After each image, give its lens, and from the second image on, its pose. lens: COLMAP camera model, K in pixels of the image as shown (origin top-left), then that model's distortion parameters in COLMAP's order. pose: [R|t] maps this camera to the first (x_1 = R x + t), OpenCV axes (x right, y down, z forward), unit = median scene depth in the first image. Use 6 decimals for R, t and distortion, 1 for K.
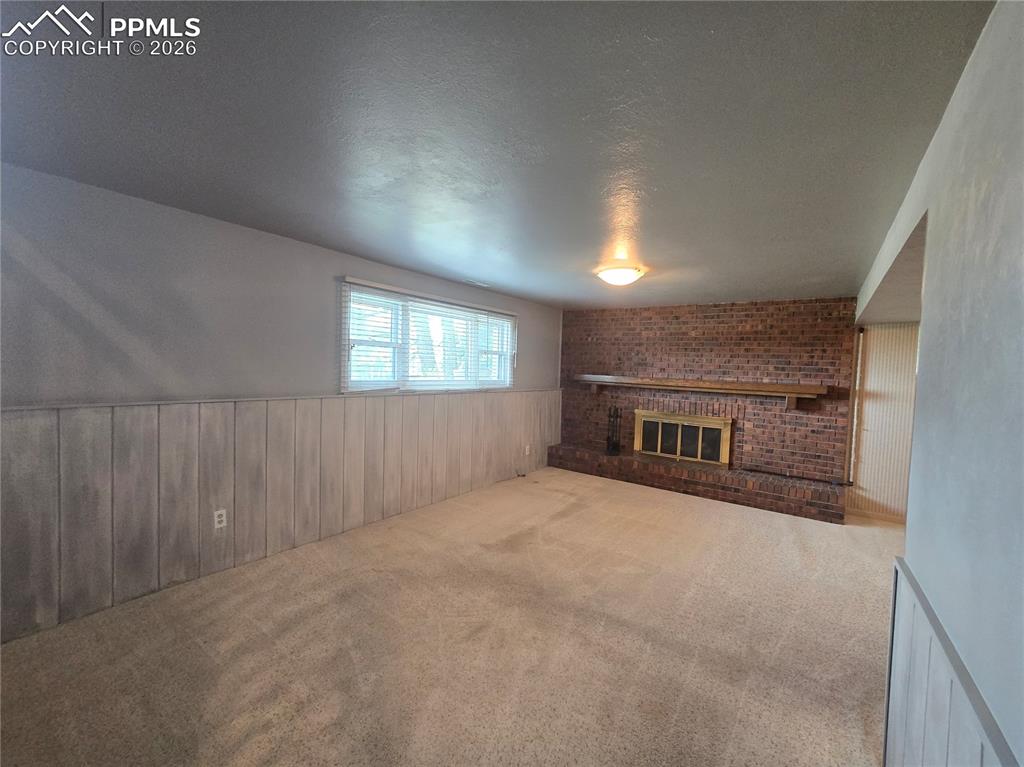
lens RADIAL K [[419.6, 0, 509.8], [0, 419.6, 383.2], [0, 0, 1]] dist [0.000577, 0.001654]
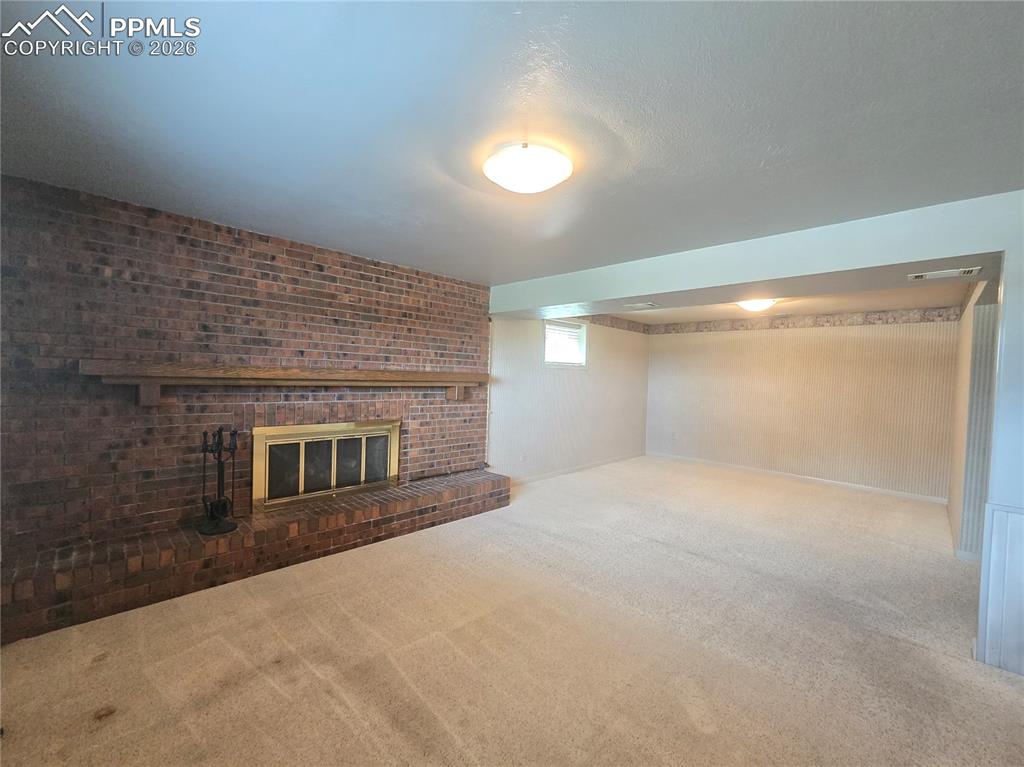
lens RADIAL K [[419.6, 0, 509.5], [0, 419.6, 387.5], [0, 0, 1]] dist [0.000577, 0.001654]
pose [[0.160957, -0.063412, 0.984922, -0.179679], [0.013518, 0.997982, 0.062043, -0.017355], [-0.986869, 0.003328, 0.161490, 0.663848]]
